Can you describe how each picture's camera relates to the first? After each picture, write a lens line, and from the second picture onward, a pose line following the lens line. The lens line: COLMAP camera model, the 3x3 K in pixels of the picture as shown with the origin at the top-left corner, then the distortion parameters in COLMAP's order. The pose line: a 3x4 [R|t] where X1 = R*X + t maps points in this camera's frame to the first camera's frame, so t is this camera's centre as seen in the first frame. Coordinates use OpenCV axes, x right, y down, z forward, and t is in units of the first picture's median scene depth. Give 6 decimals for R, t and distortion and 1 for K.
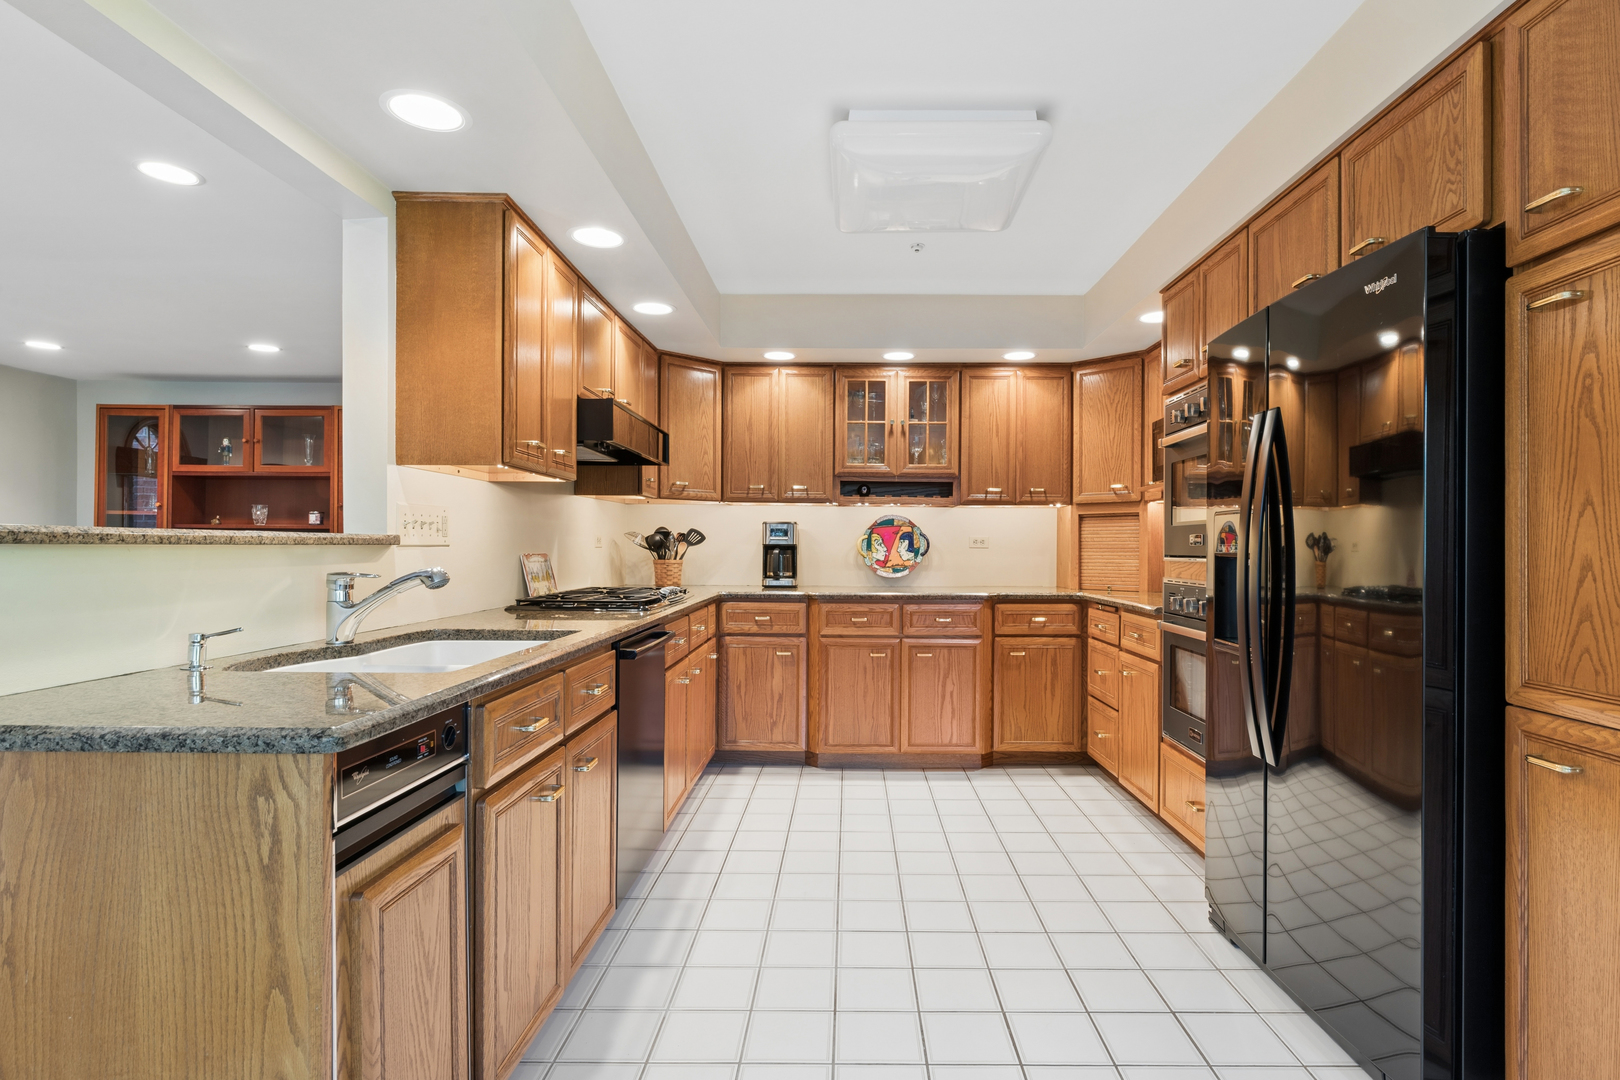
lens RADIAL K [[789.9, 0, 810.4], [0, 789.9, 545.7], [0, 0, 1]] dist [-0.000727, 0.000979]
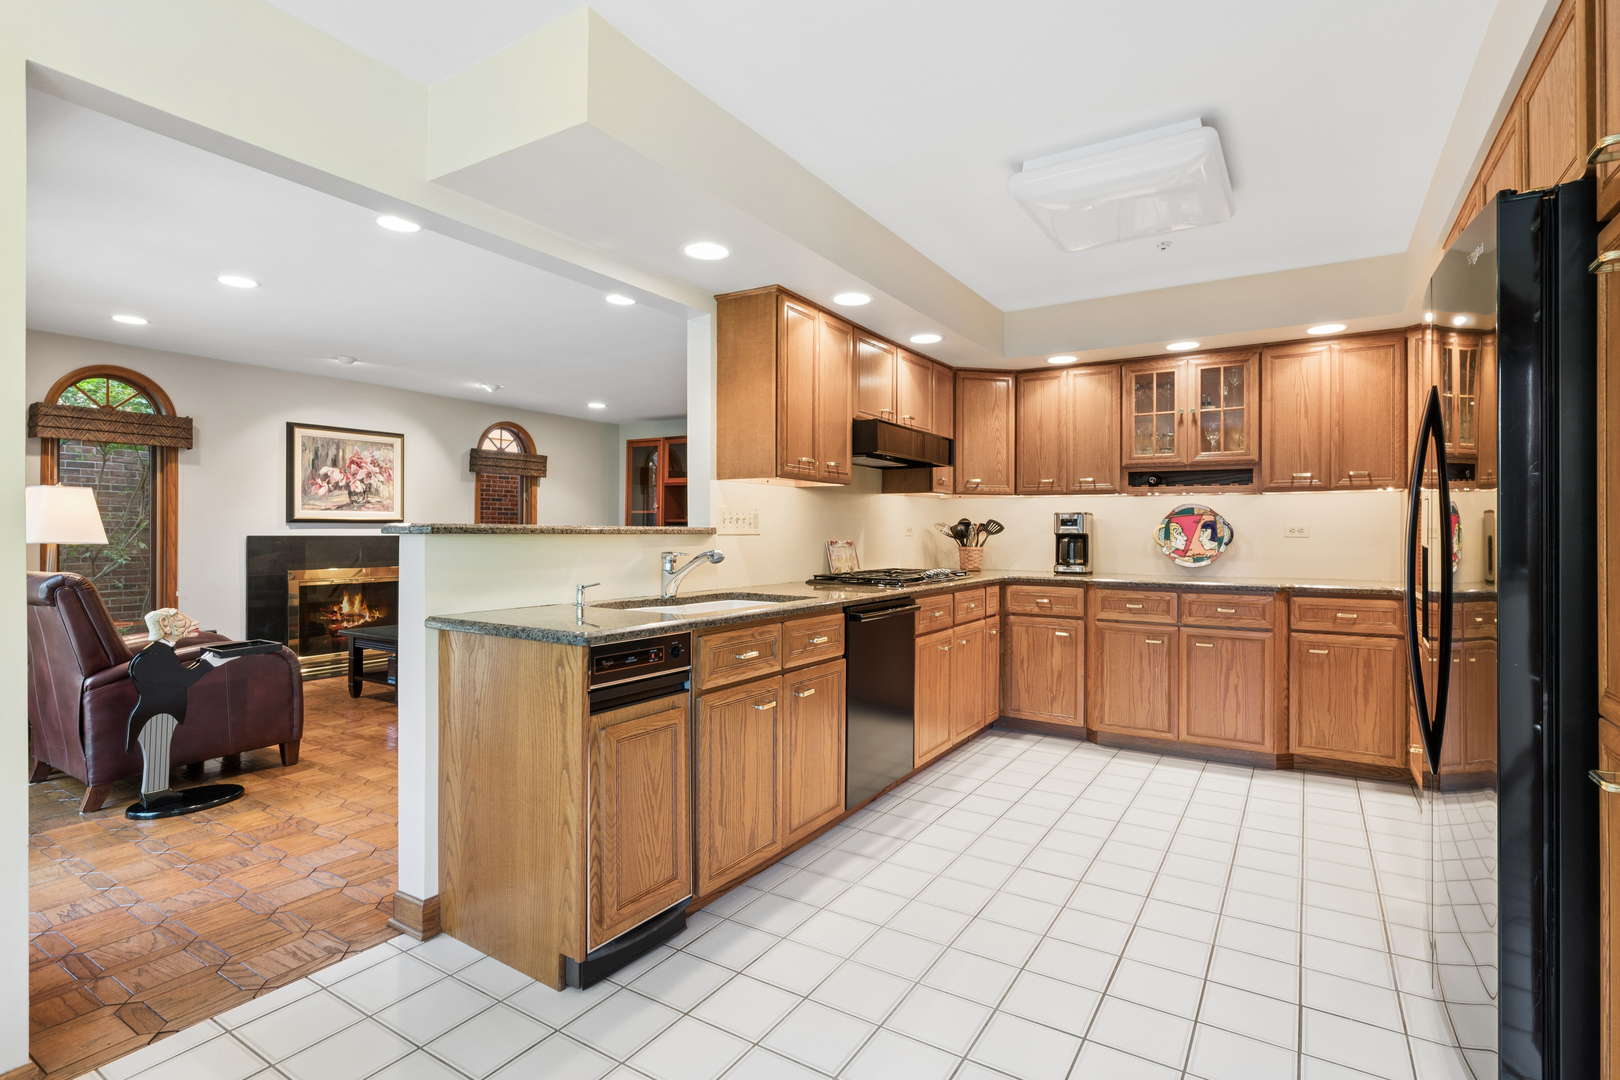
lens RADIAL K [[789.9, 0, 842.6], [0, 789.9, 527.8], [0, 0, 1]] dist [-0.000727, 0.000979]
pose [[0.855706, -0.003620, -0.517449, 0.300210], [-0.000450, 0.999970, -0.007740, -0.001025], [0.517462, 0.006856, 0.855679, -0.094804]]
